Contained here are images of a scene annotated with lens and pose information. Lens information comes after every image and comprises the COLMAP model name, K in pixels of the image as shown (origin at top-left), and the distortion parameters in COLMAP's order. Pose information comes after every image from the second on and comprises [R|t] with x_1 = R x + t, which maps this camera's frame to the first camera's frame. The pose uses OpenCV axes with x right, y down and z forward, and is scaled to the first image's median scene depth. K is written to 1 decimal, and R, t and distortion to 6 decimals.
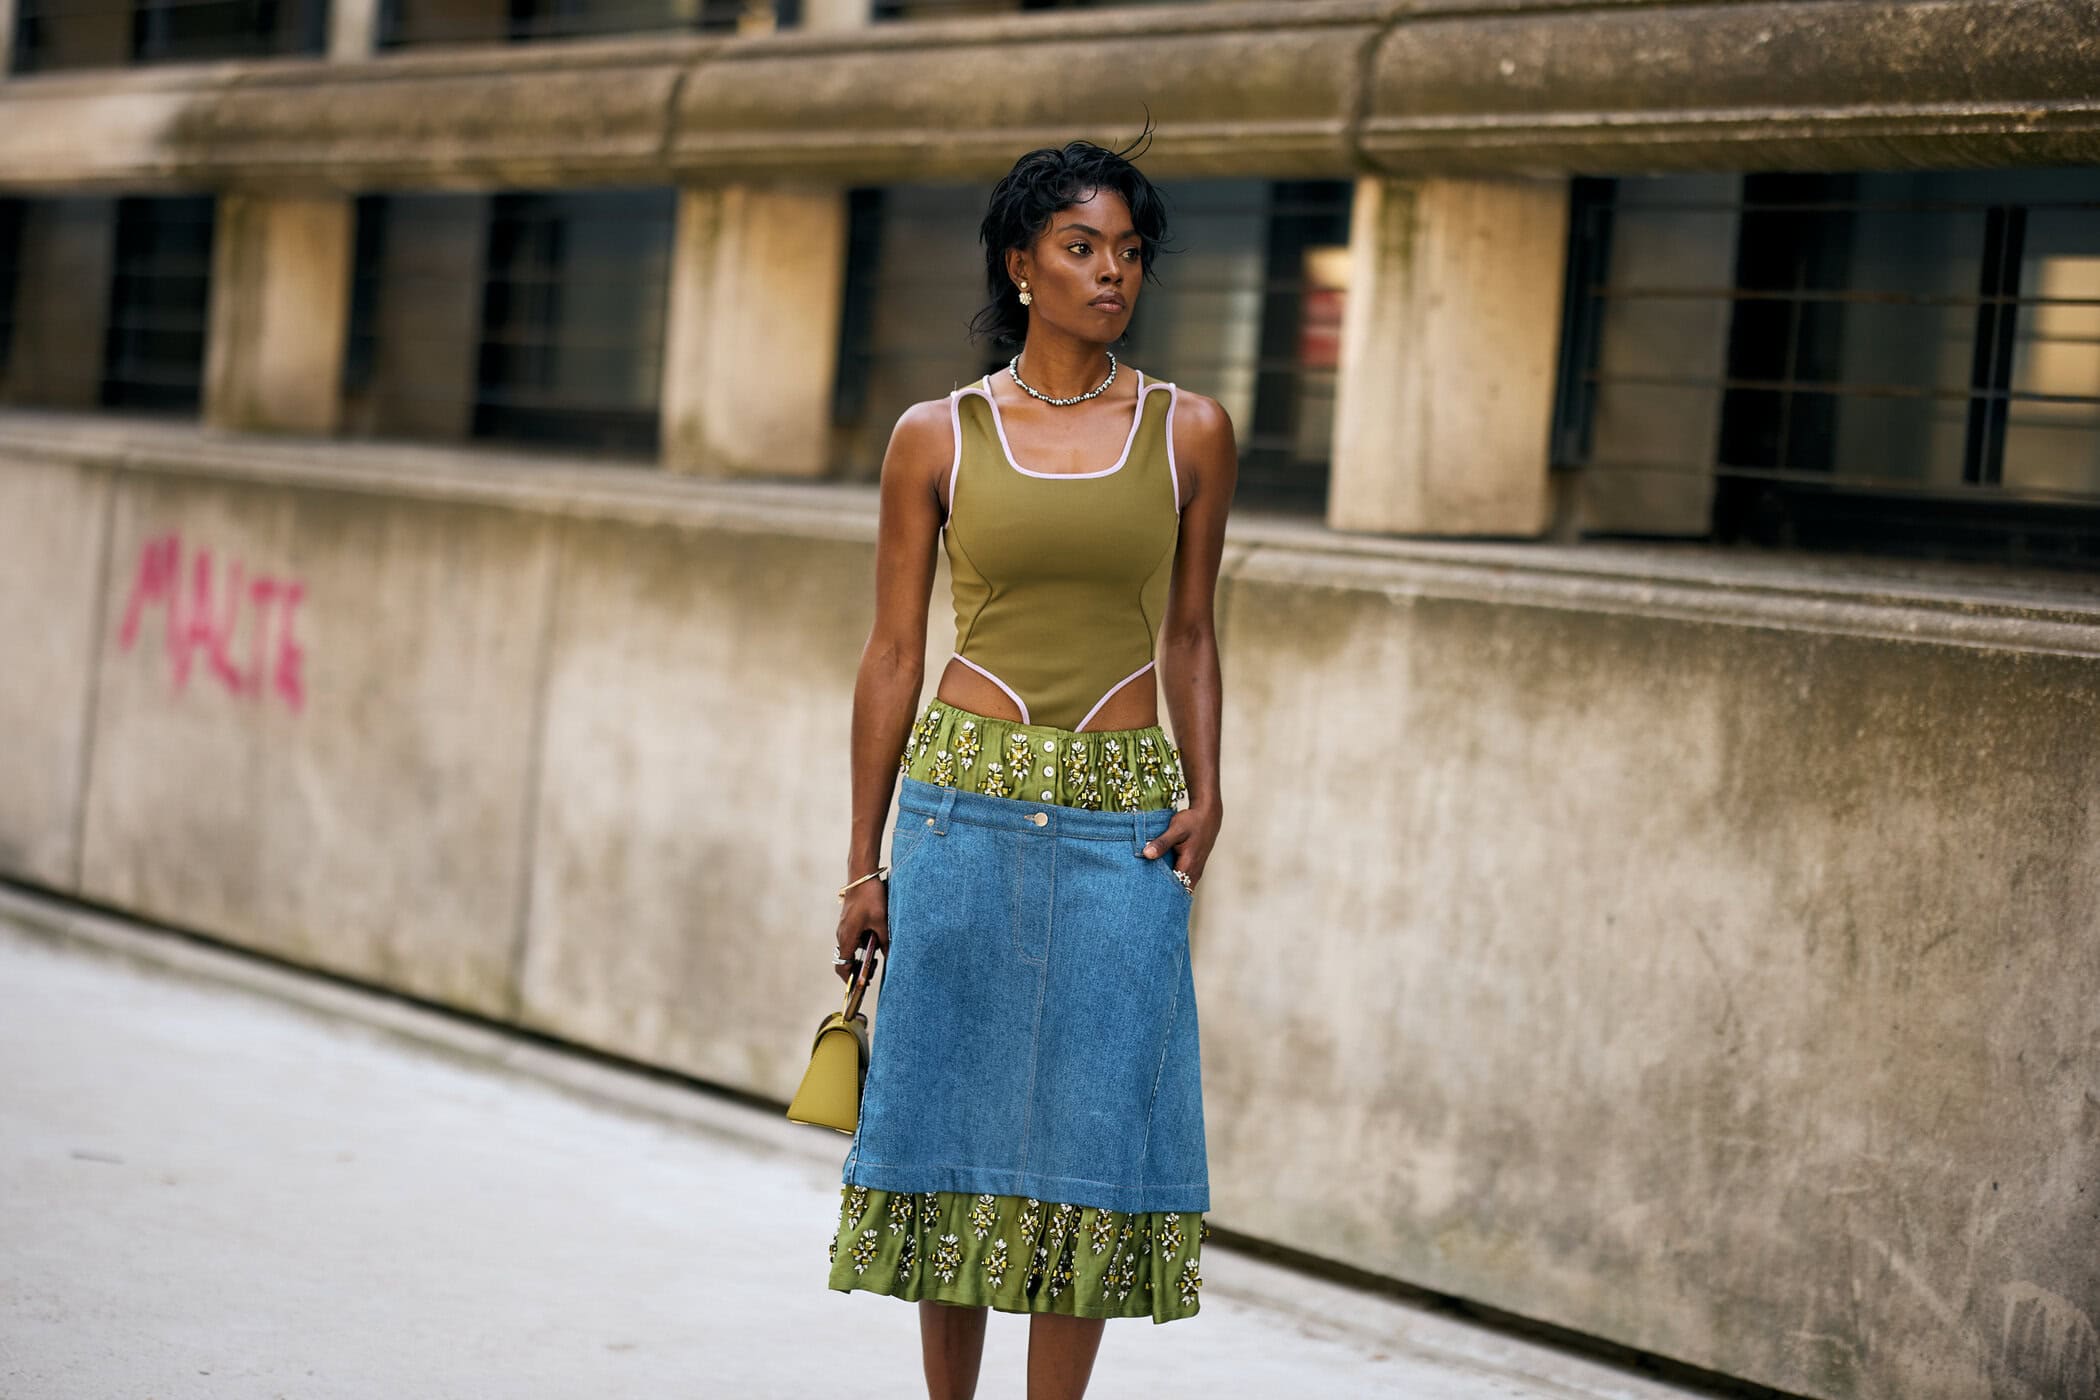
lens RADIAL K [[4831.1, 0, 1057.8], [0, 4831.1, 716.8], [0, 0, 1]] dist [0.120845, 0.000000]
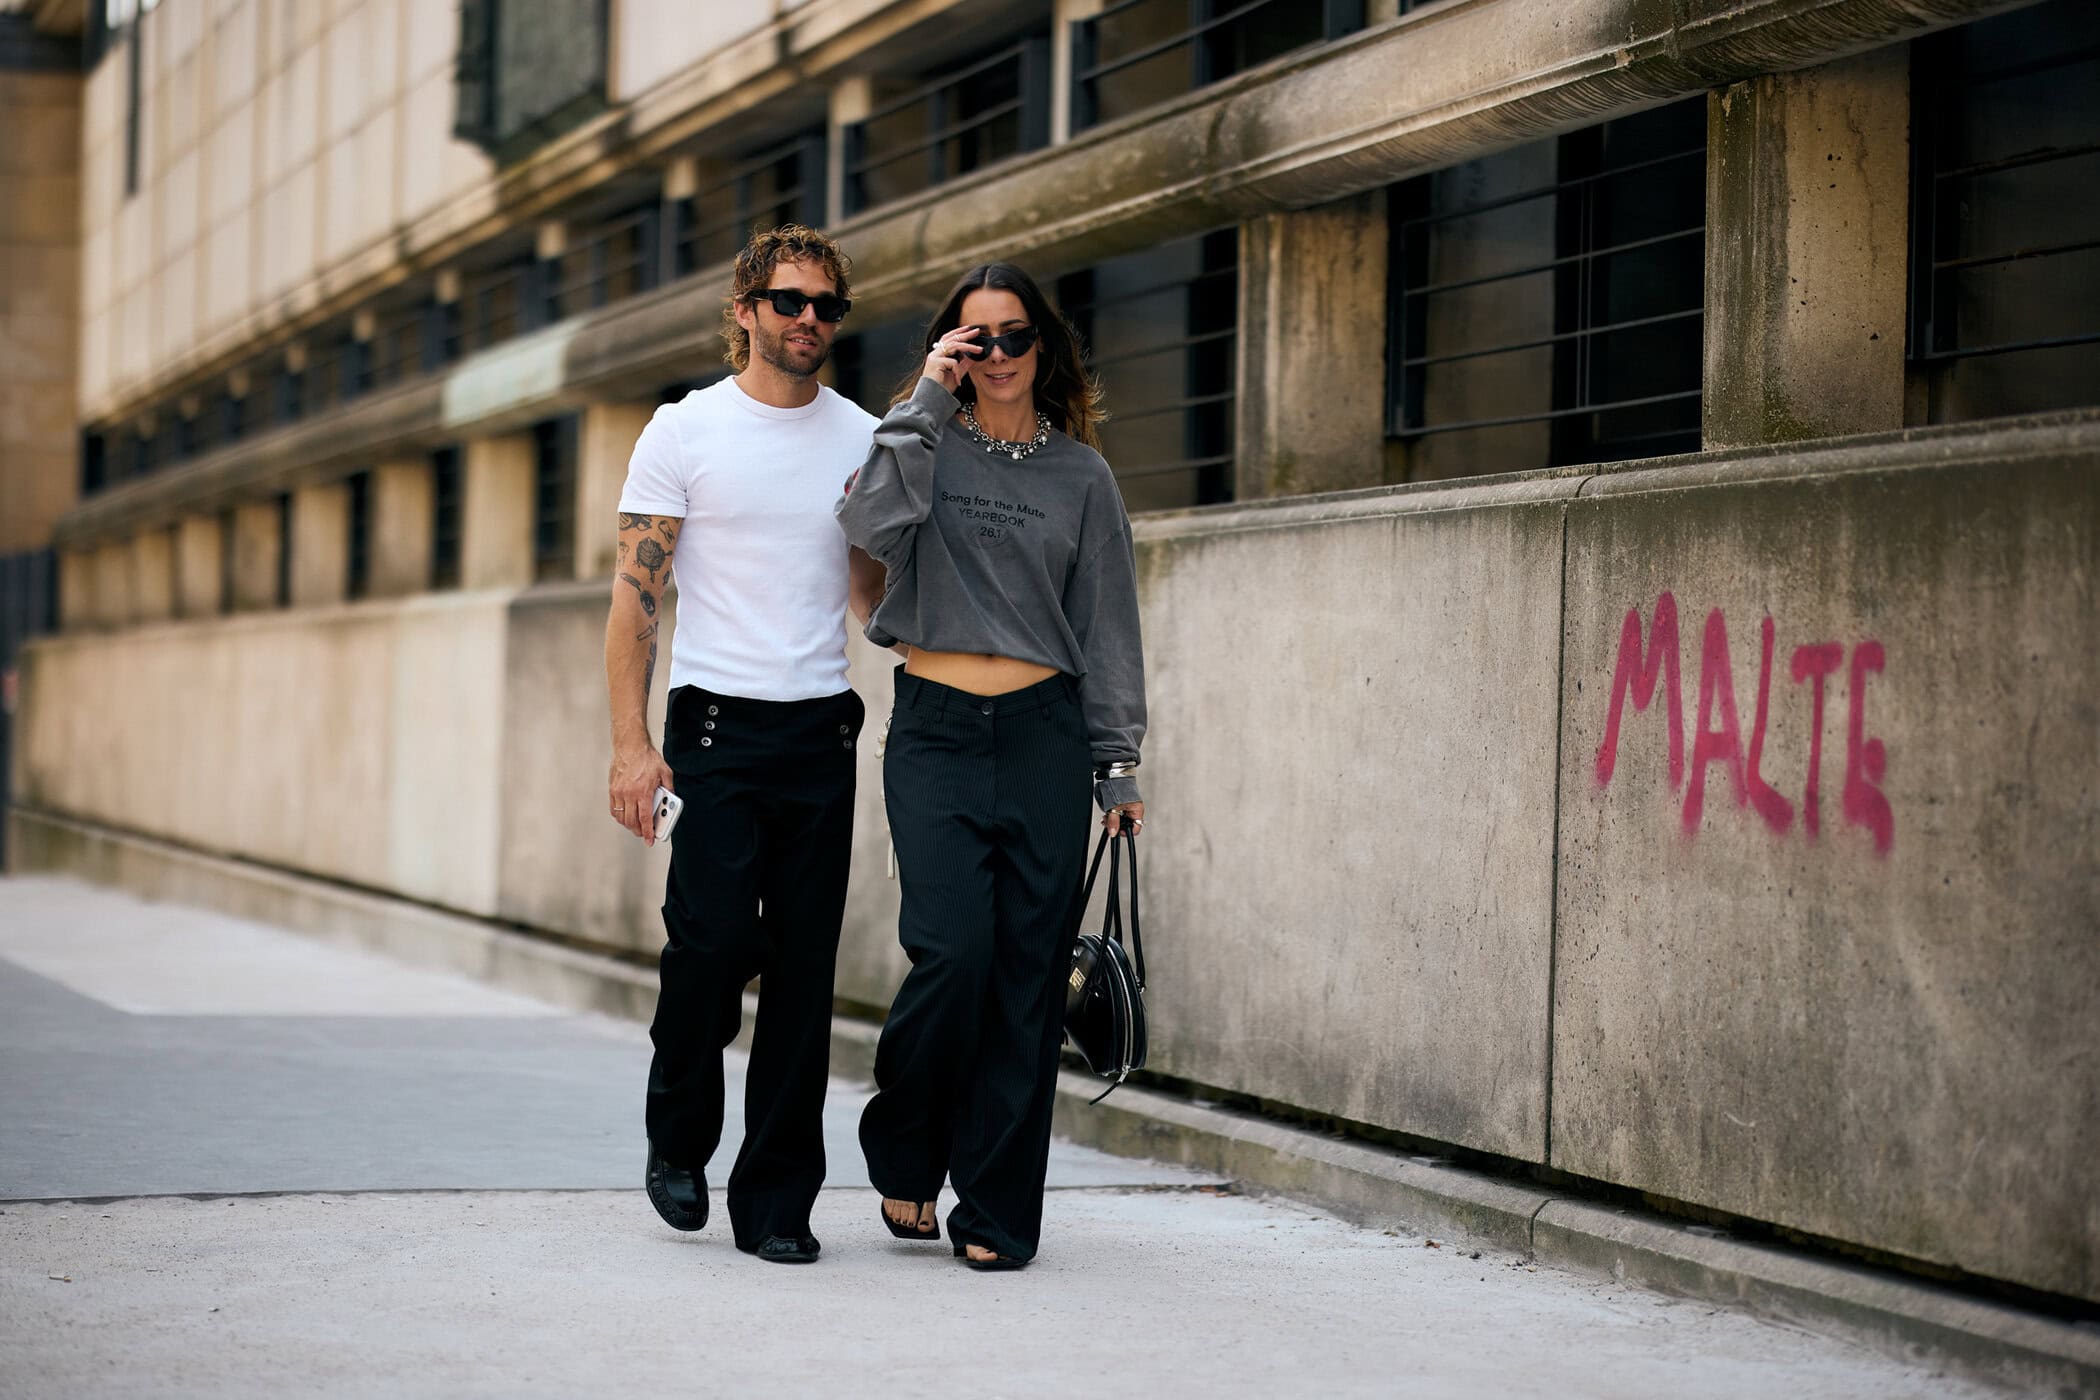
lens RADIAL K [[4831.1, 0, 981.7], [0, 4831.1, 713.1], [0, 0, 1]] dist [0.120845, 0.000000]
pose [[0.948469, -0.072734, -0.308410, -0.075324], [0.055119, 0.996332, -0.065461, 0.015464], [0.312040, 0.045089, 0.948998, 0.383647]]
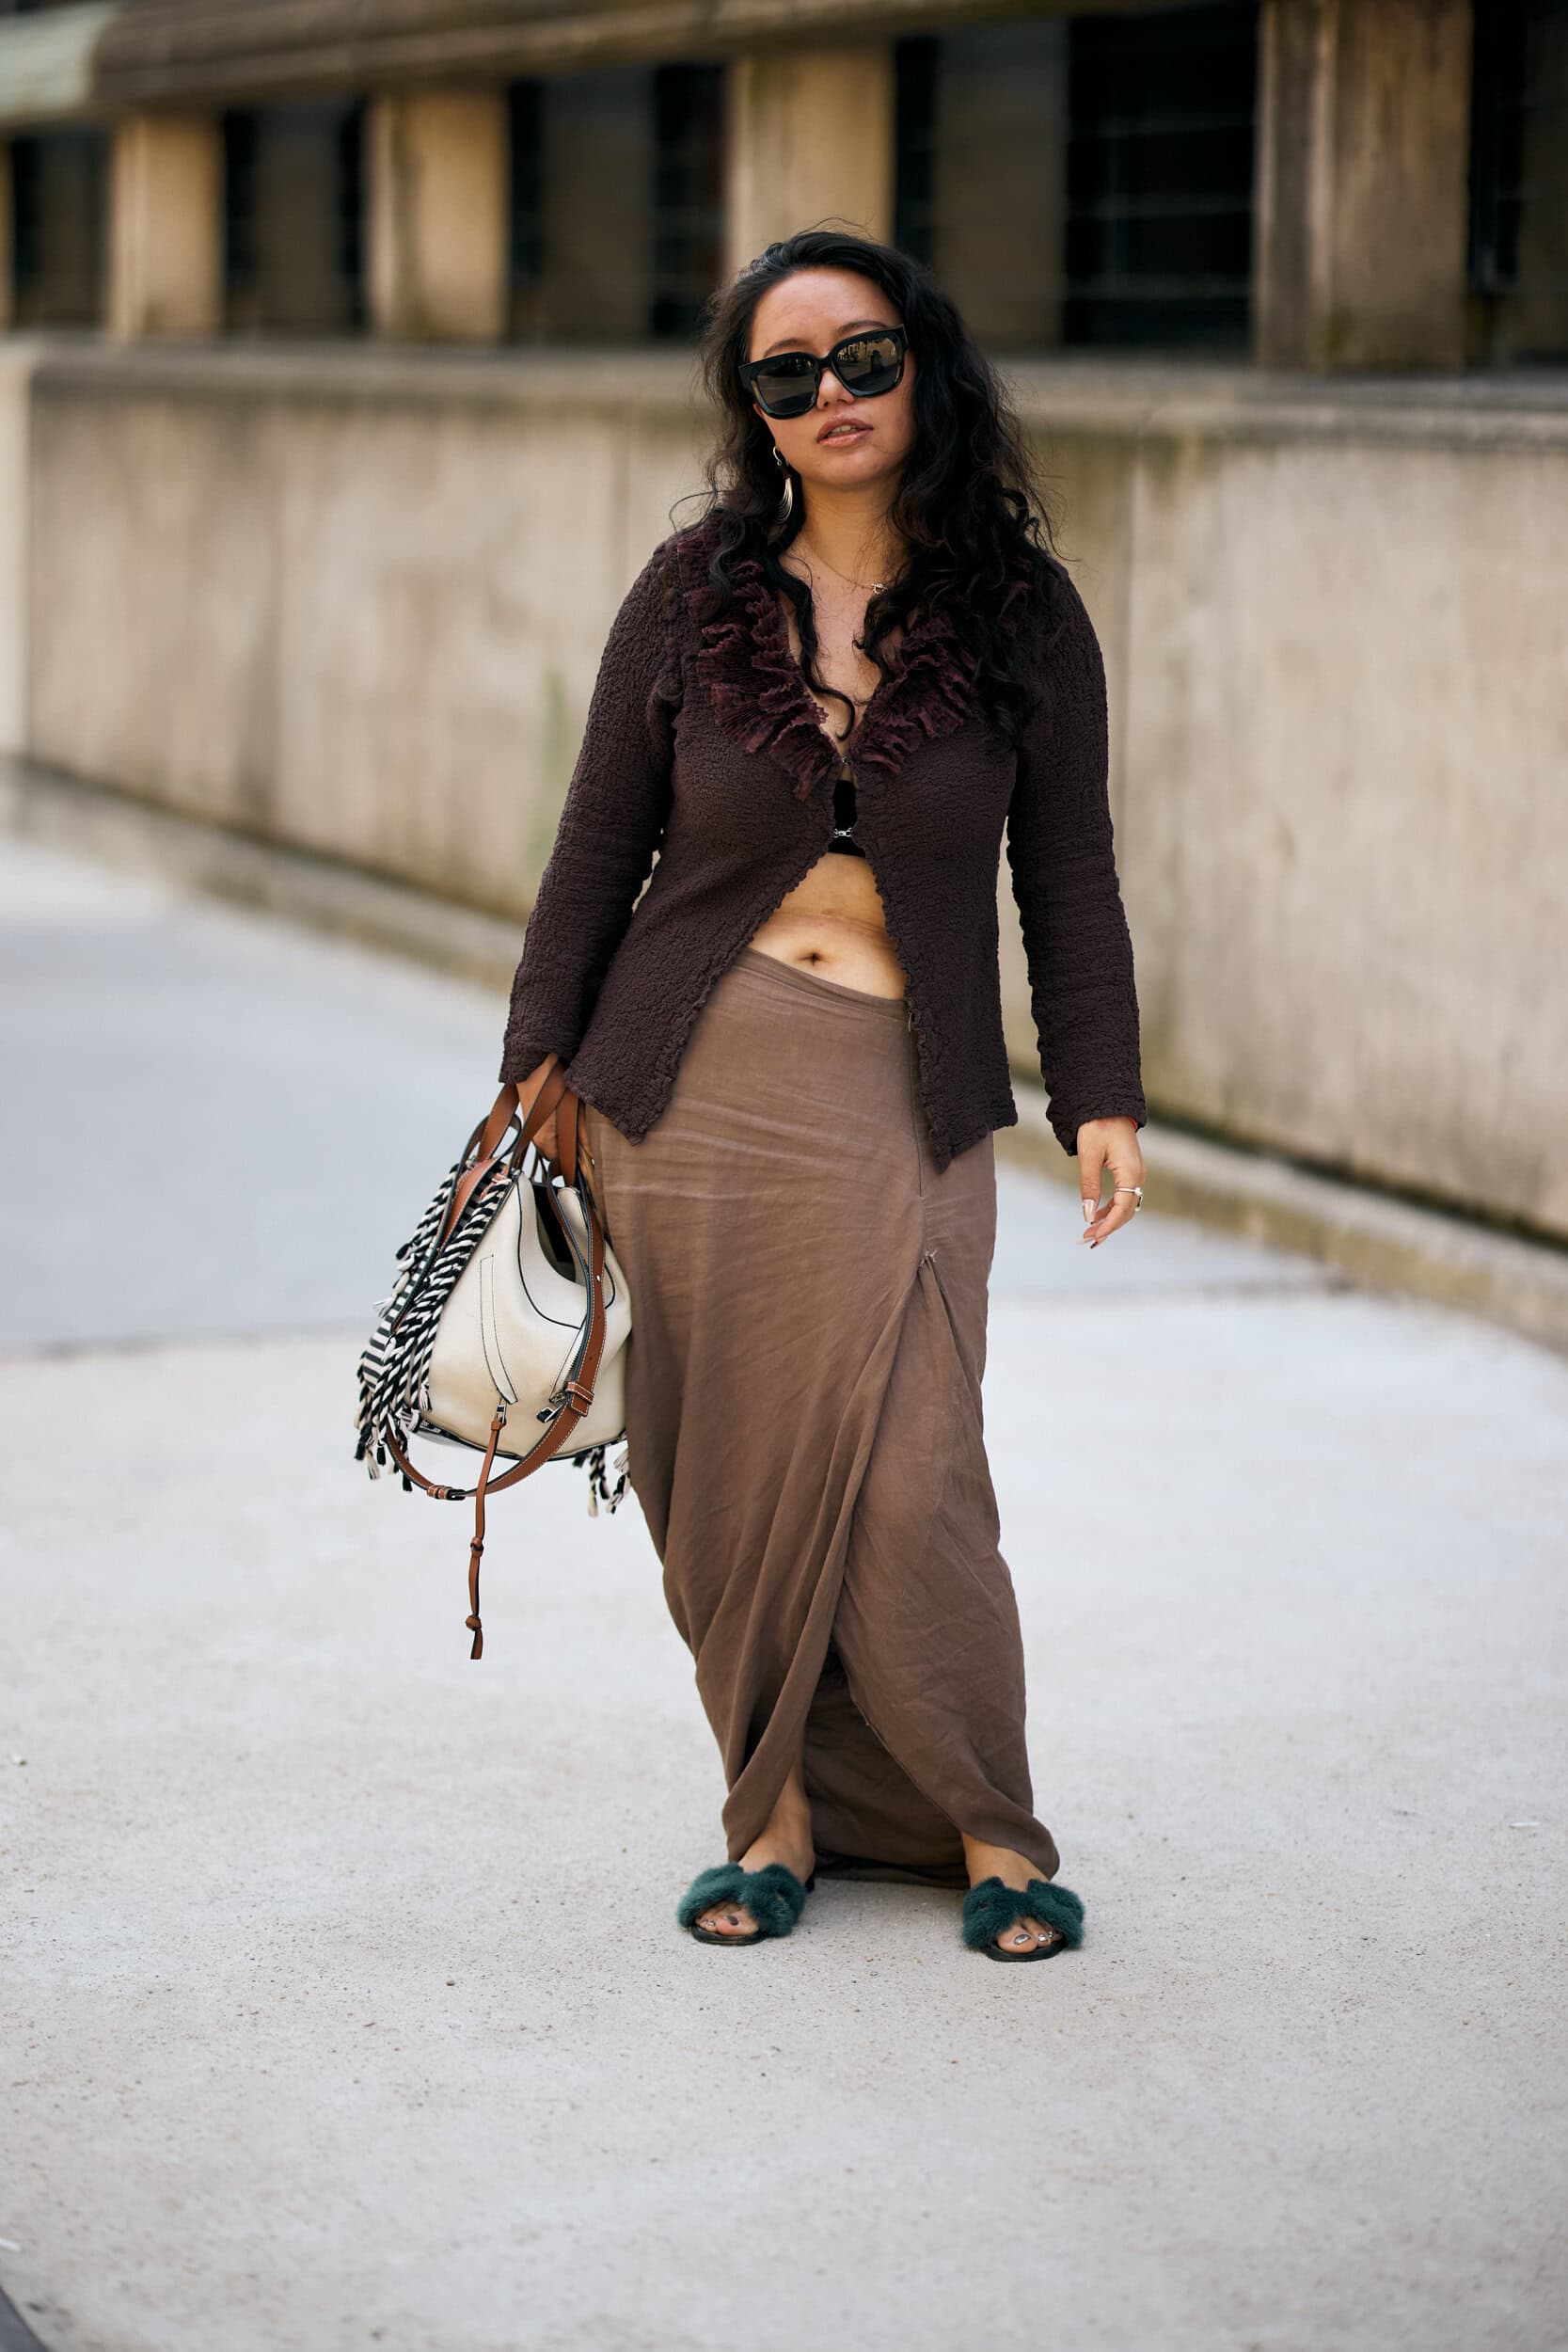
lens RADIAL K [[5364.2, 0, 786.6], [0, 5364.2, 1143.3], [0, 0, 1]] dist [0.096781, 0.000000]
pose [[0.978194, -0.046104, -0.202510, -0.222372], [0.067147, 0.992889, 0.098296, -0.051228], [0.196539, -0.109751, 0.974334, 0.466733]]
